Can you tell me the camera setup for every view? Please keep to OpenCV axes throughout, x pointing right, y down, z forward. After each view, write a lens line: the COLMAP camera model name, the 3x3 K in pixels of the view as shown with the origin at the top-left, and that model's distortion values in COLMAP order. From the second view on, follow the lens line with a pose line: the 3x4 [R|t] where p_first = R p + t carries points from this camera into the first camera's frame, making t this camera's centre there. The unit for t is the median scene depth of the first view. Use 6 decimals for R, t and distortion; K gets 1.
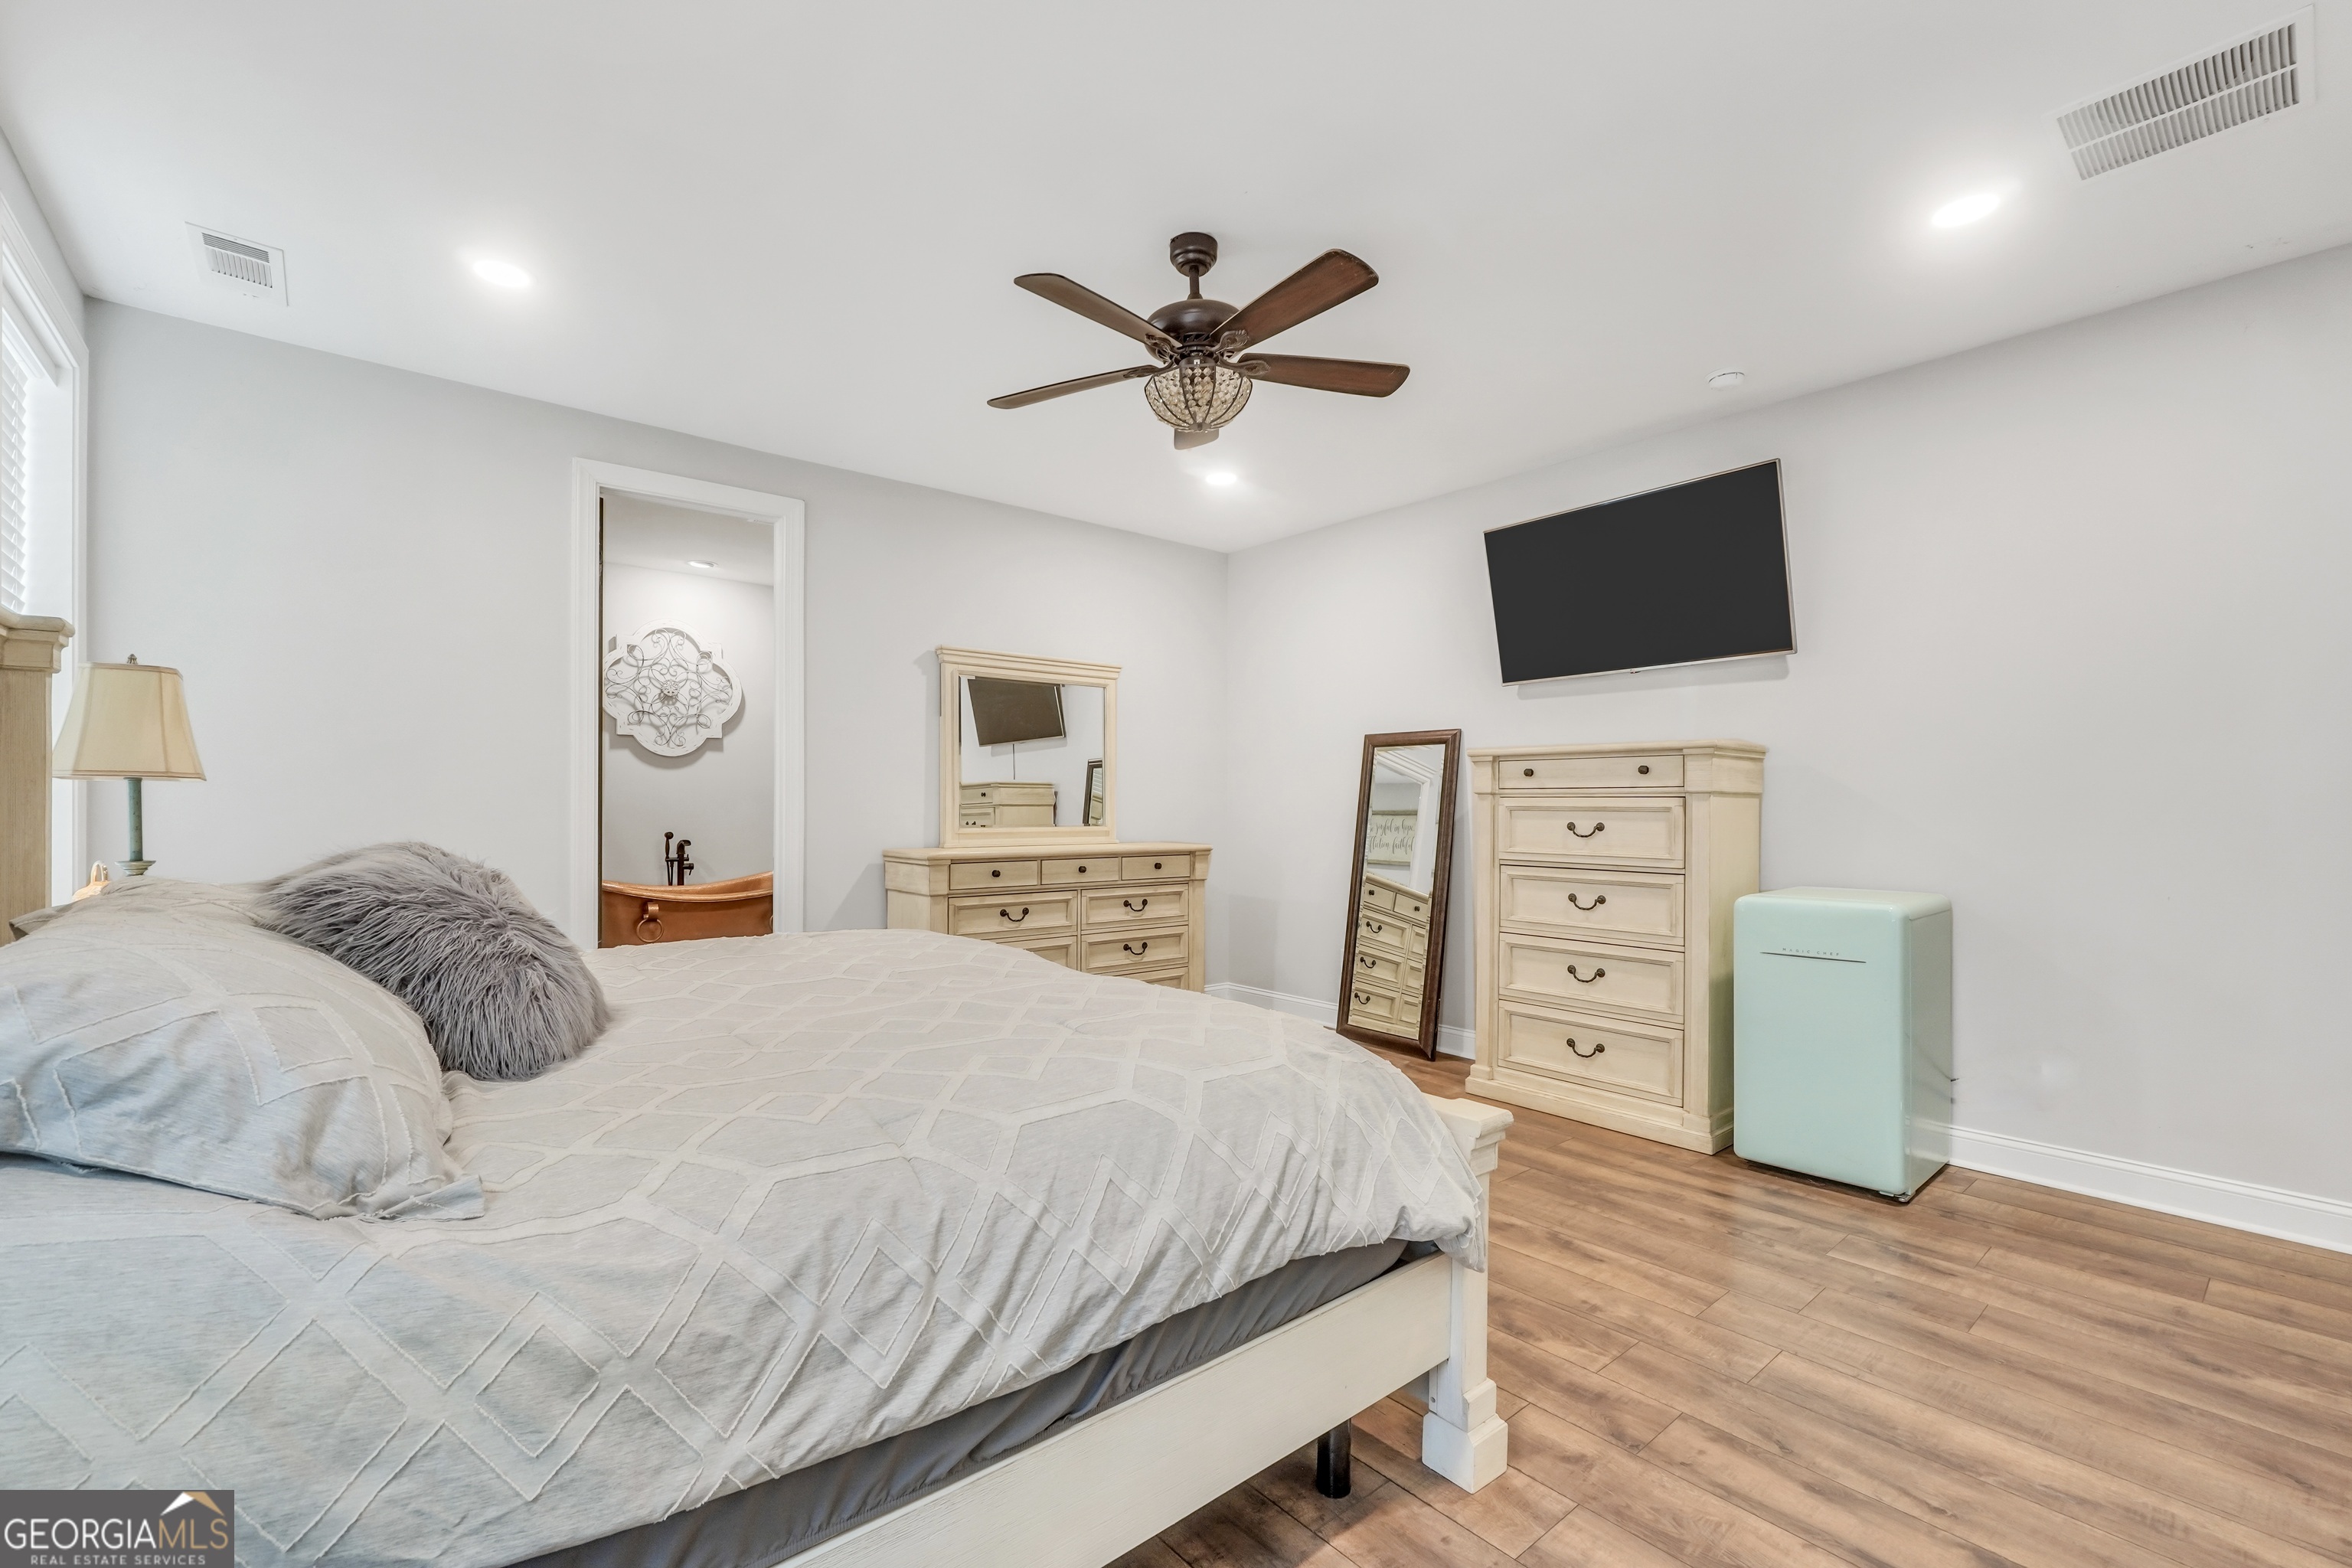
lens RADIAL K [[994.2, 0, 1159.6], [0, 994.2, 801.4], [0, 0, 1]] dist [-0.018281, 0.006885]
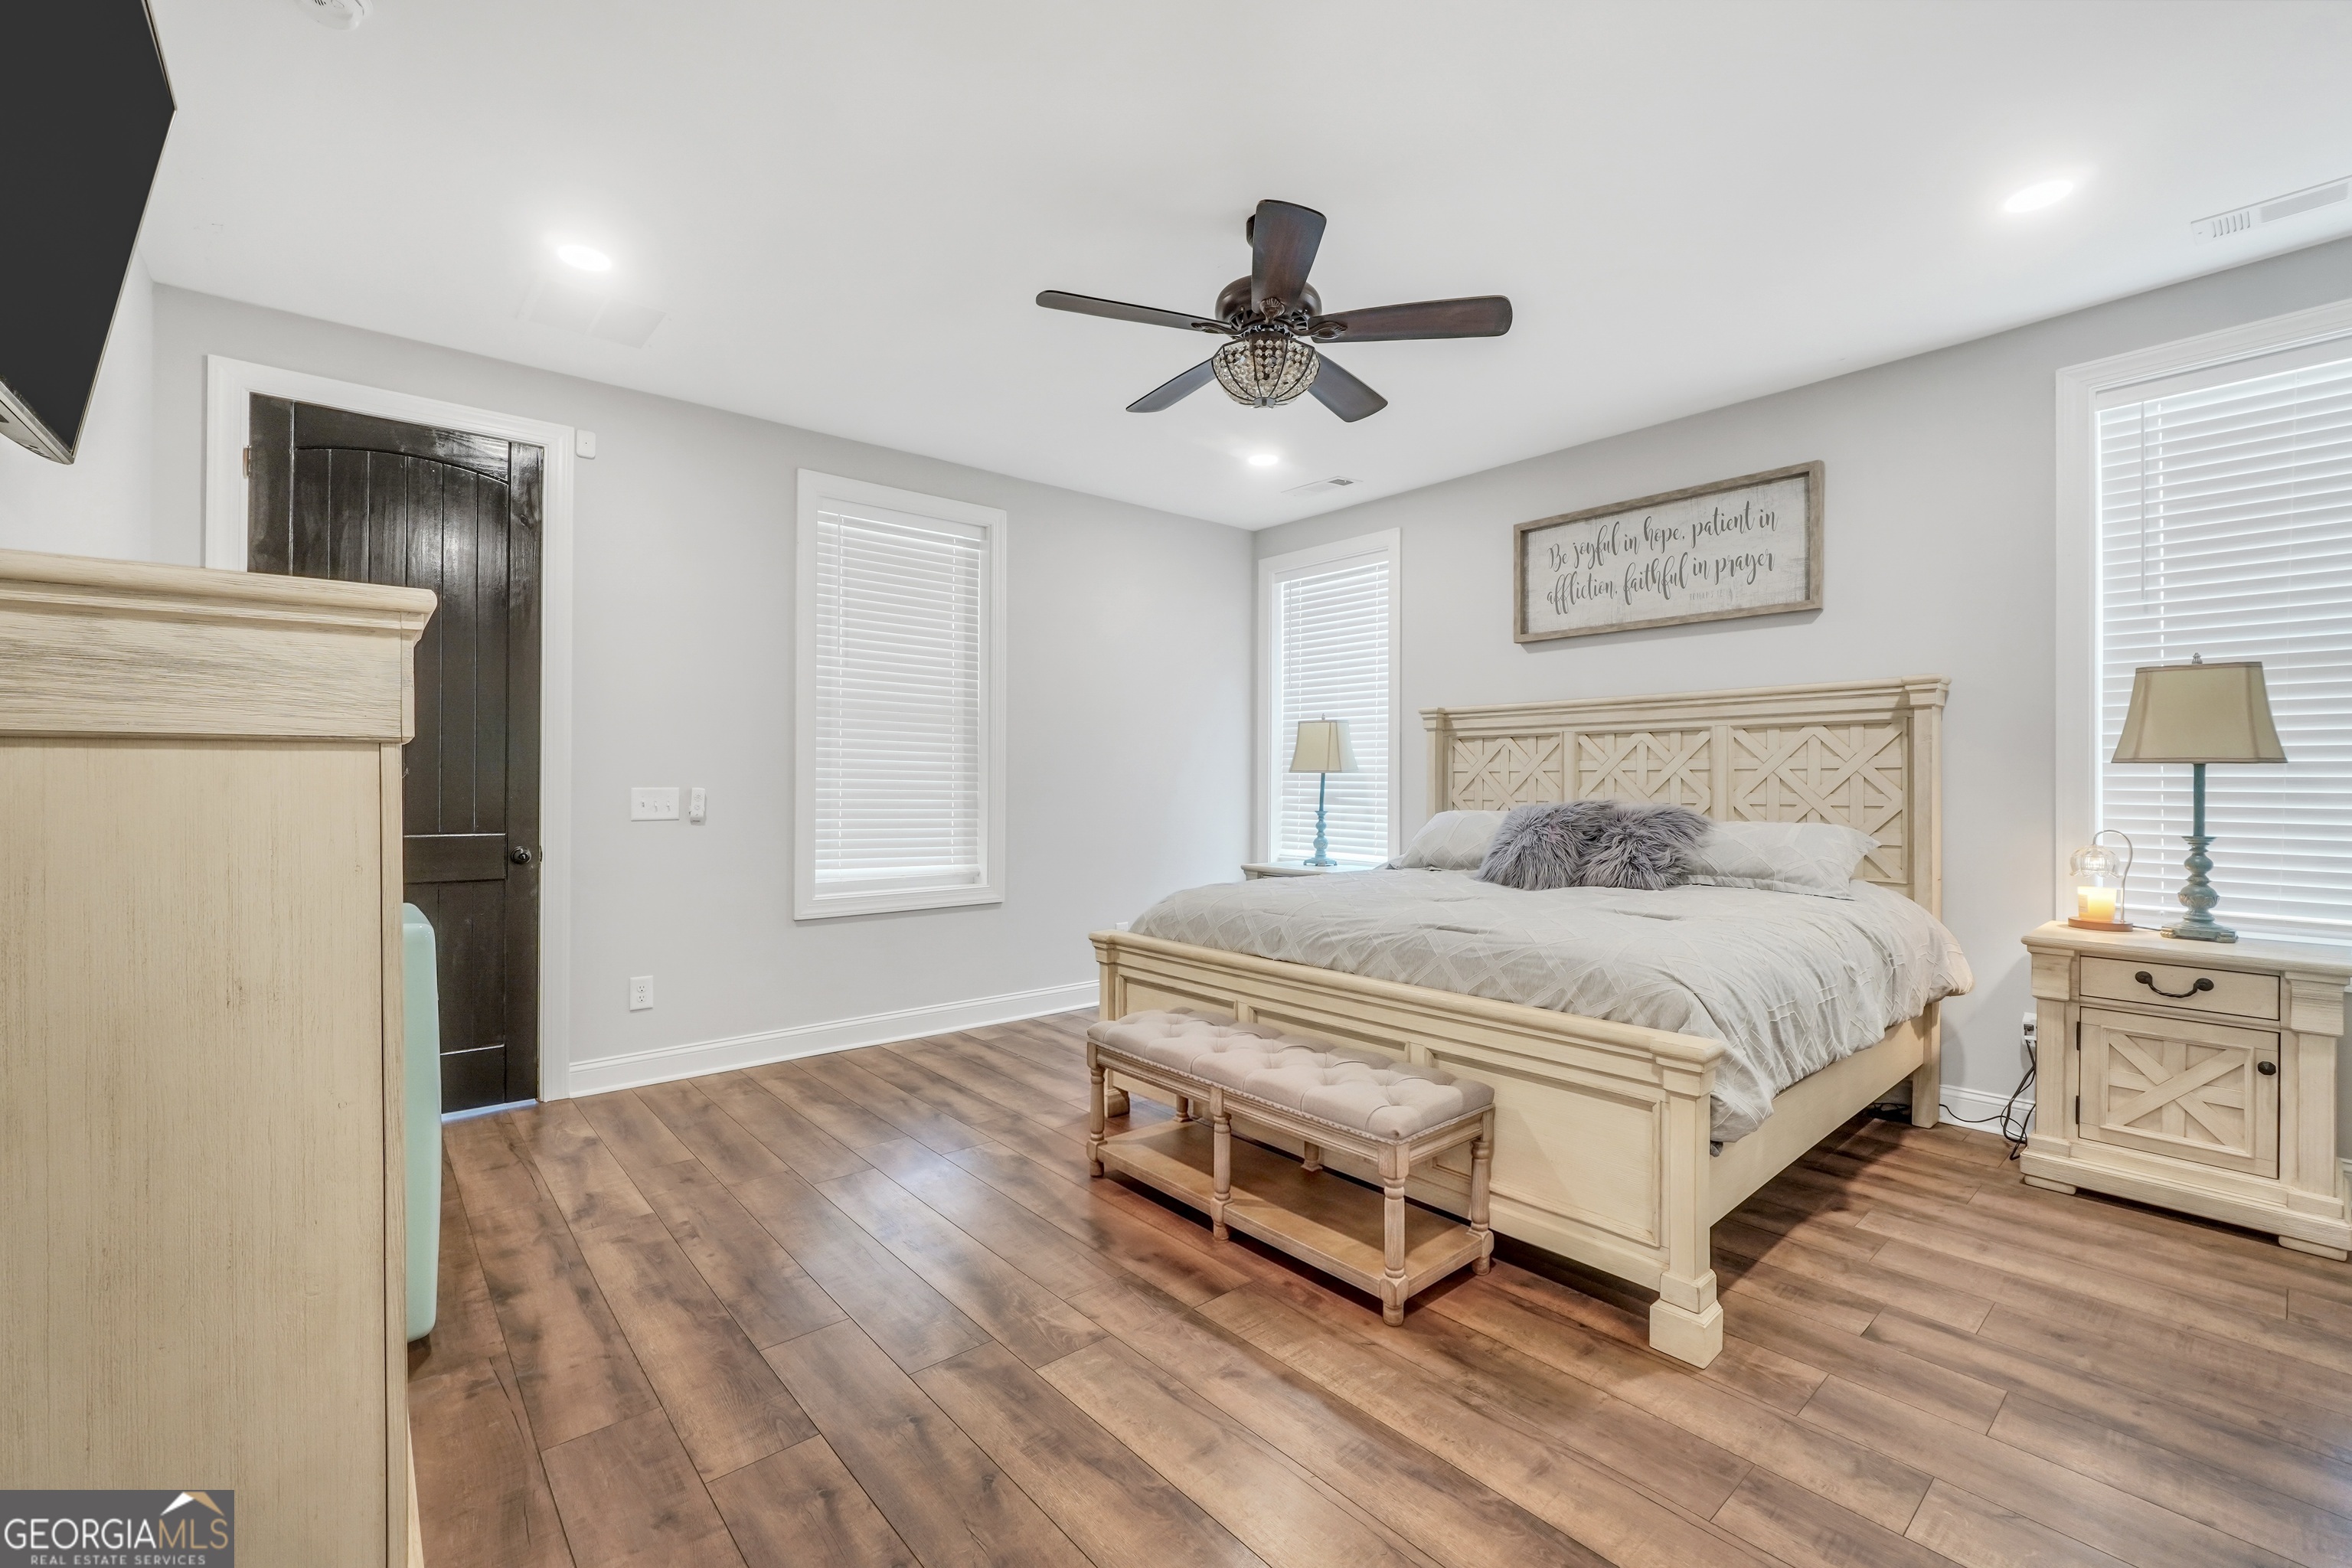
lens RADIAL K [[994.2, 0, 1176.1], [0, 994.2, 790.0], [0, 0, 1]] dist [-0.018281, 0.006885]
pose [[-0.999356, -0.005177, -0.035517, 0.117488], [-0.005375, 0.999971, 0.005462, 0.004680], [0.035488, 0.005649, -0.999354, 1.455466]]
